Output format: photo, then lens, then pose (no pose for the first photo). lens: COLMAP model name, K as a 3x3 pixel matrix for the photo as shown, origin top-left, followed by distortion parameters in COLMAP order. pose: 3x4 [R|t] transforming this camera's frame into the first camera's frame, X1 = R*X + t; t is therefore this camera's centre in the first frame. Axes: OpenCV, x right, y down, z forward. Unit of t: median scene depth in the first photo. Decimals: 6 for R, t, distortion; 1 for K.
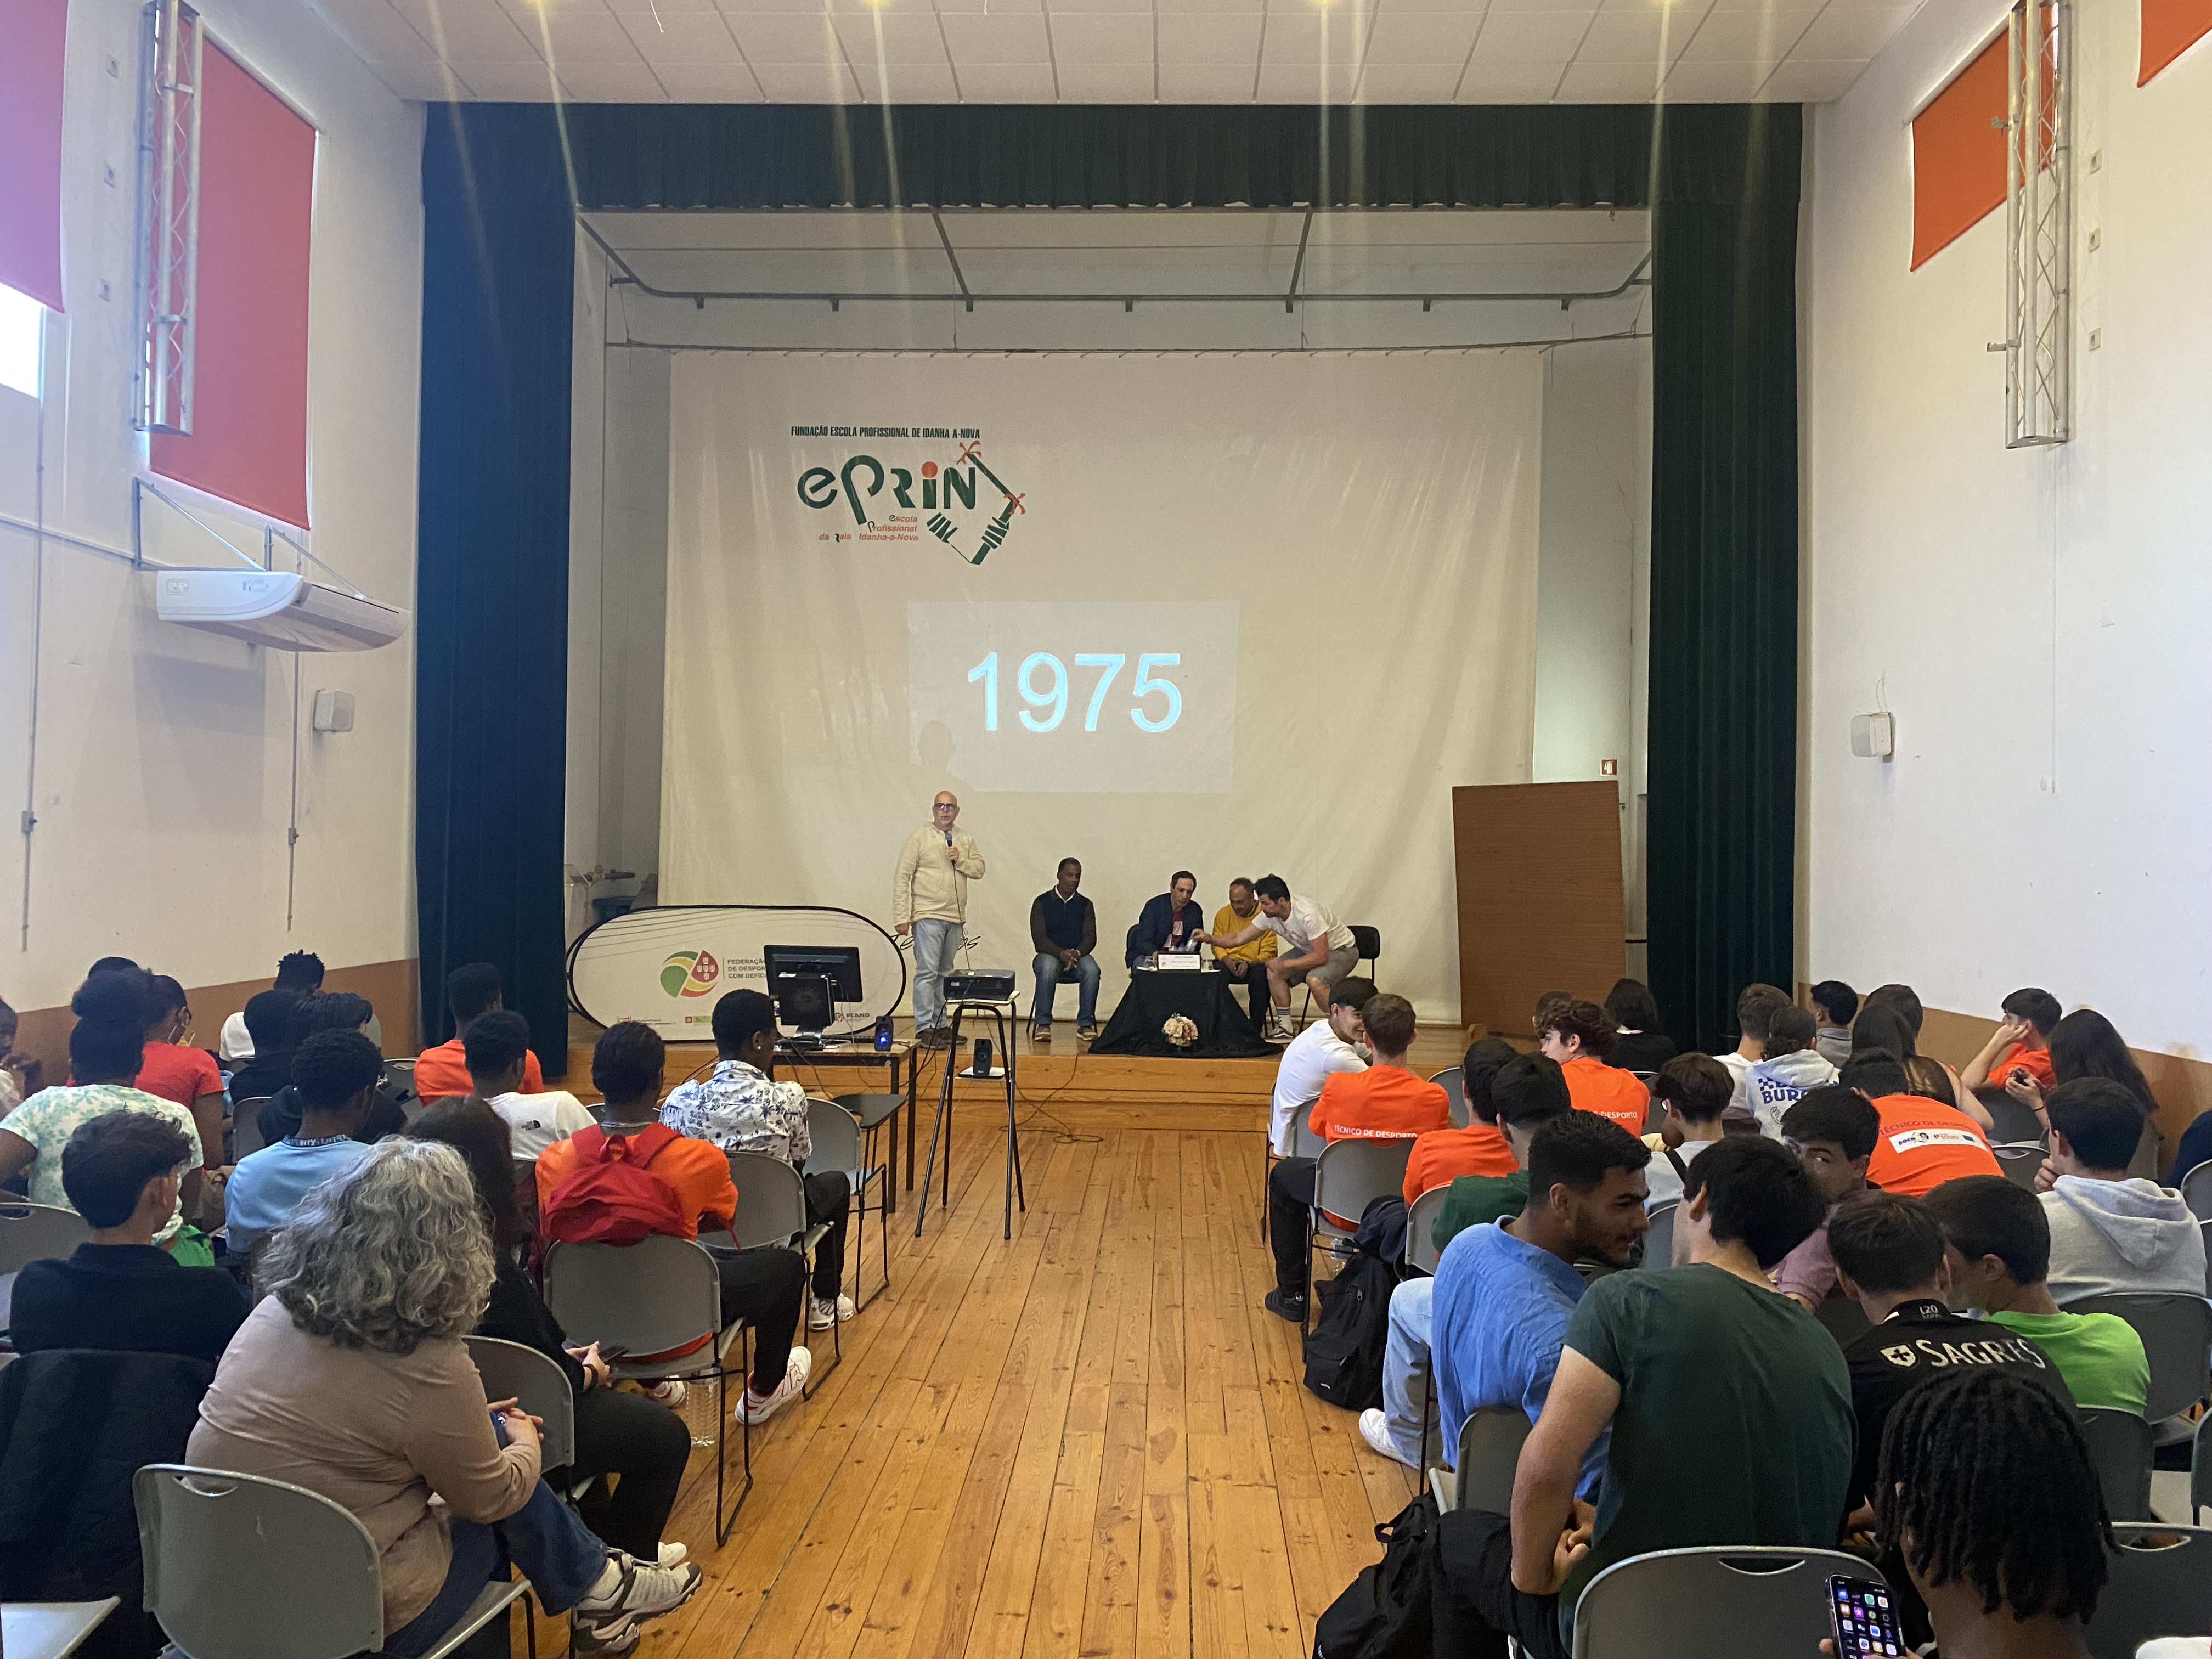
lens RADIAL K [[1689.0, 0, 1106.0], [0, 1689.0, 829.5], [0, 0, 1]] dist [0.034248, -0.039044]
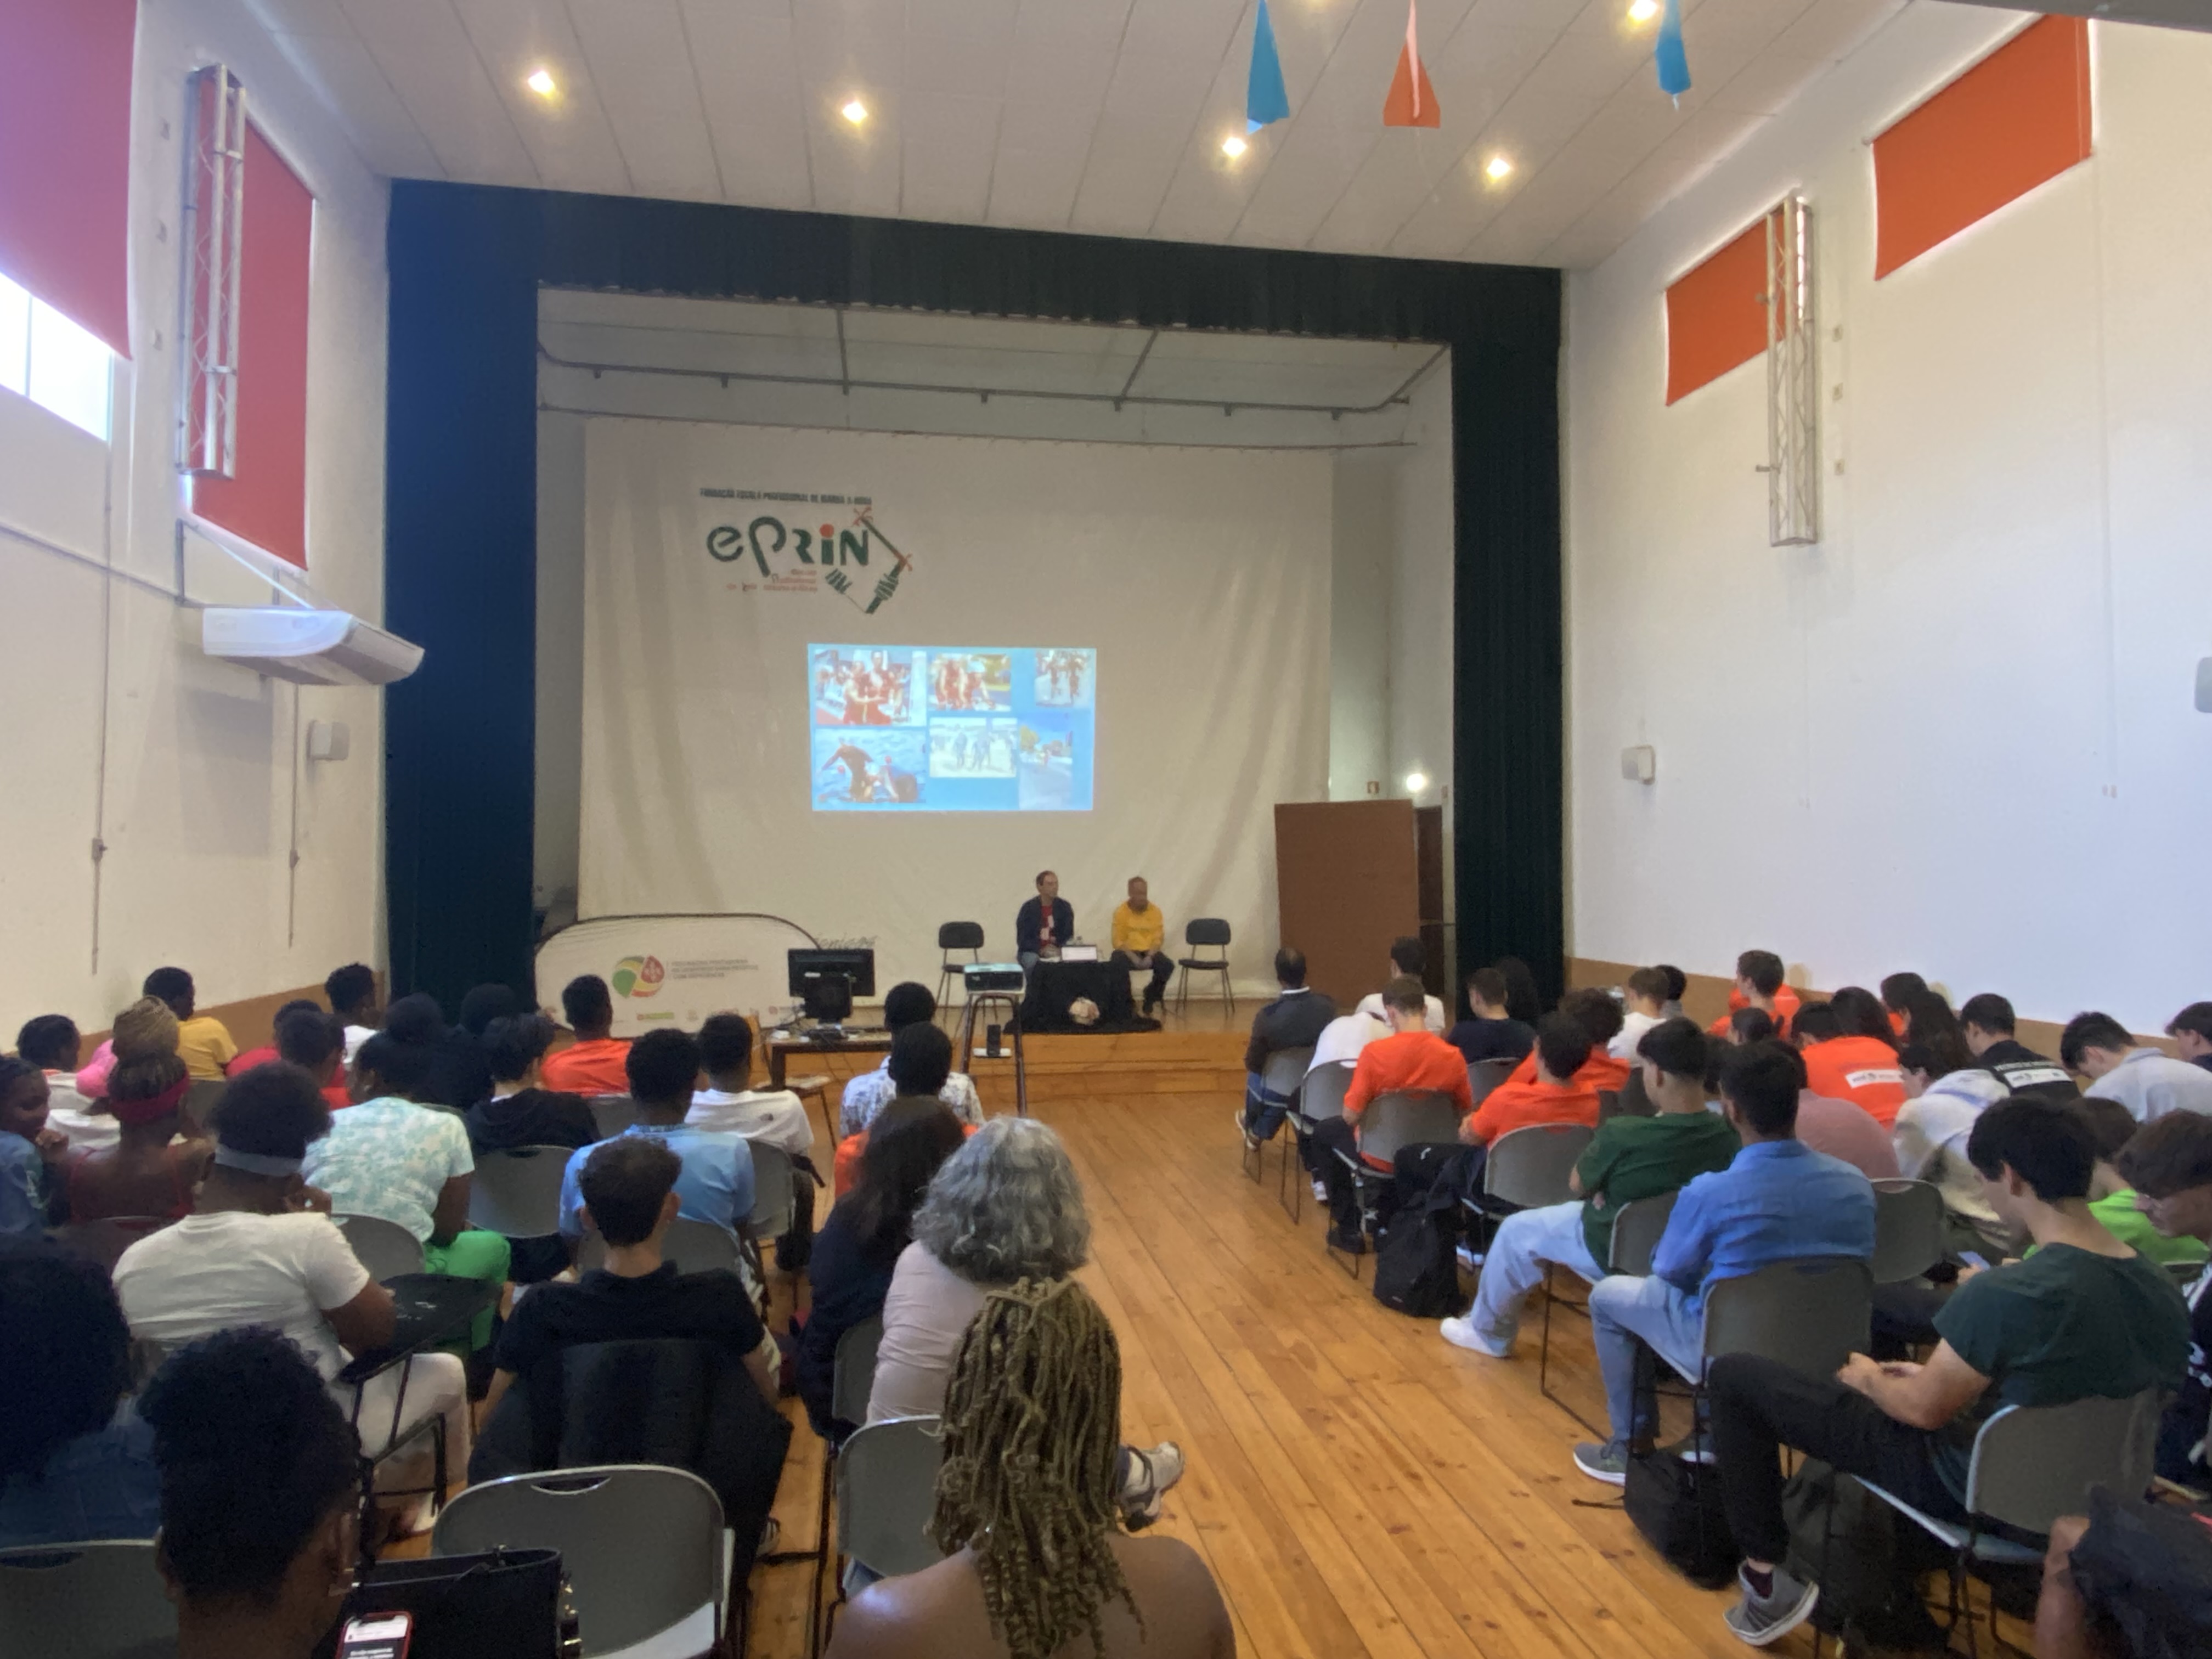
lens RADIAL K [[1429.5, 0, 1123.6], [0, 1429.5, 818.1], [0, 0, 1]] dist [0.066247, -0.072035]
pose [[0.978994, -0.008148, 0.203726, -0.141623], [0.011043, 0.999854, -0.013075, -0.003494], [-0.203590, 0.015050, 0.978941, 0.008010]]
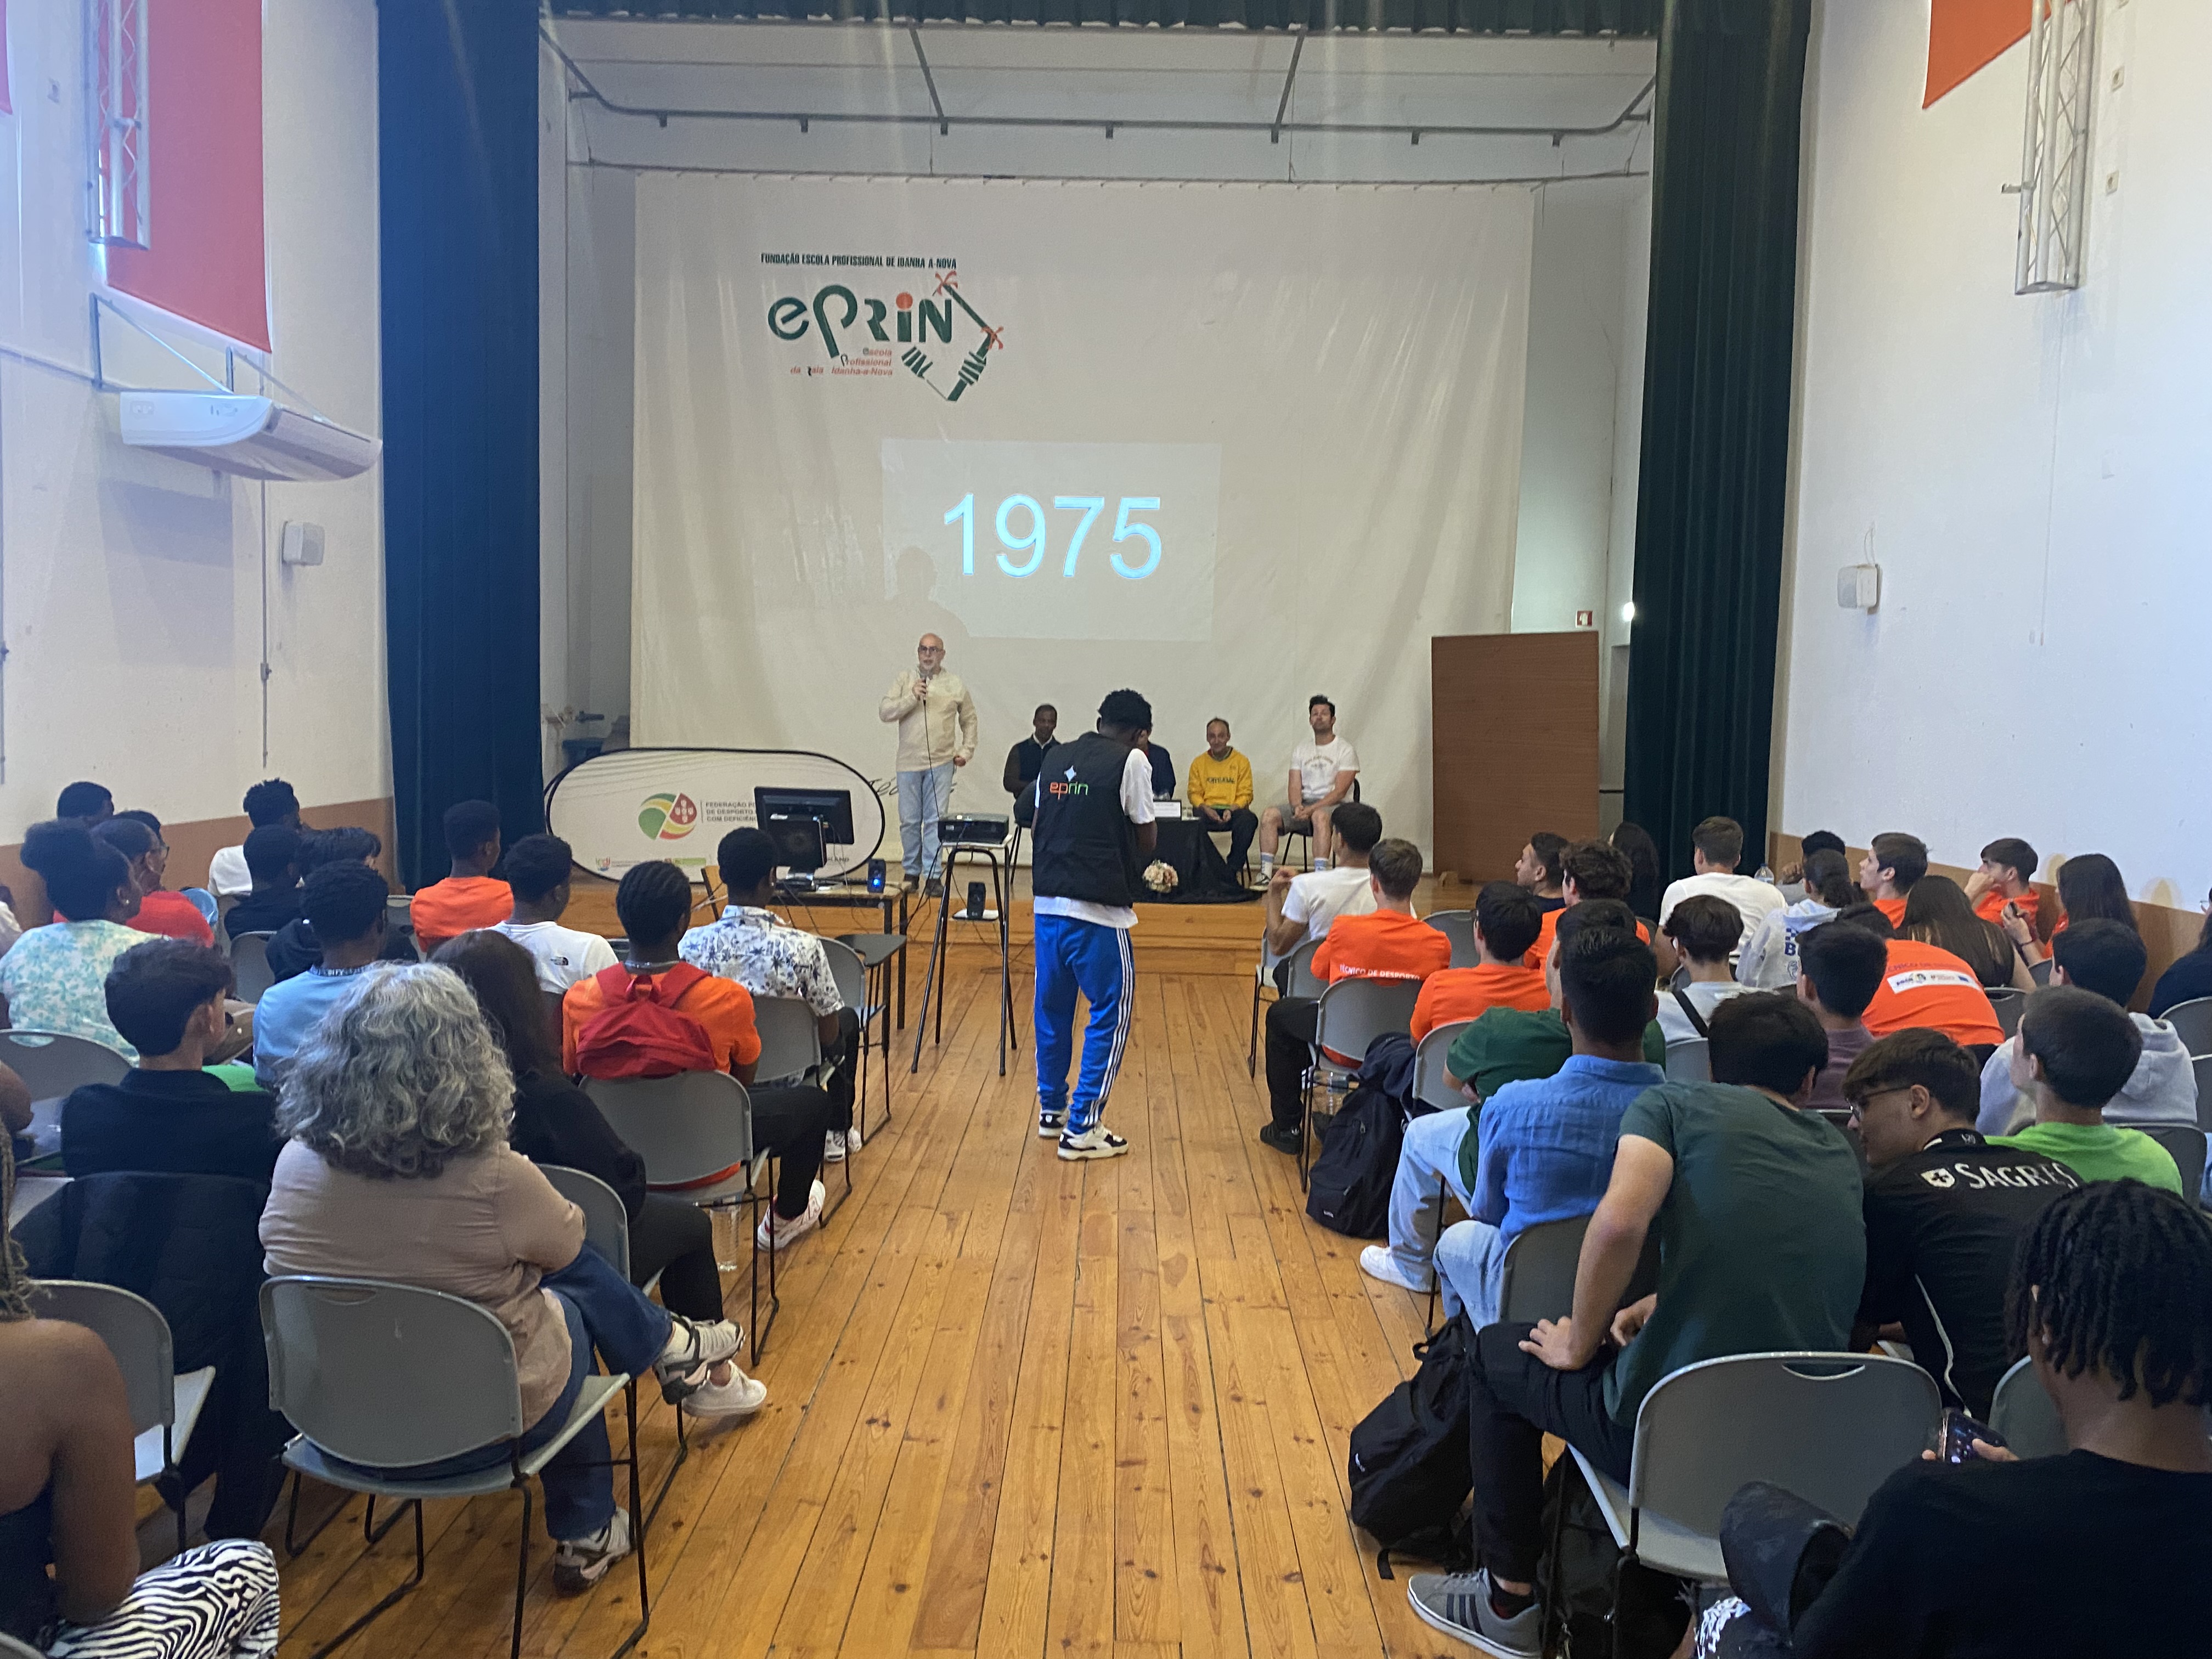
lens RADIAL K [[1689.0, 0, 1106.0], [0, 1689.0, 829.5], [0, 0, 1]] dist [0.034248, -0.039044]
pose [[0.999550, 0.007786, 0.028980, -0.019117], [-0.010311, 0.996065, 0.088026, 0.003292], [-0.028180, -0.088285, 0.995697, 0.001580]]
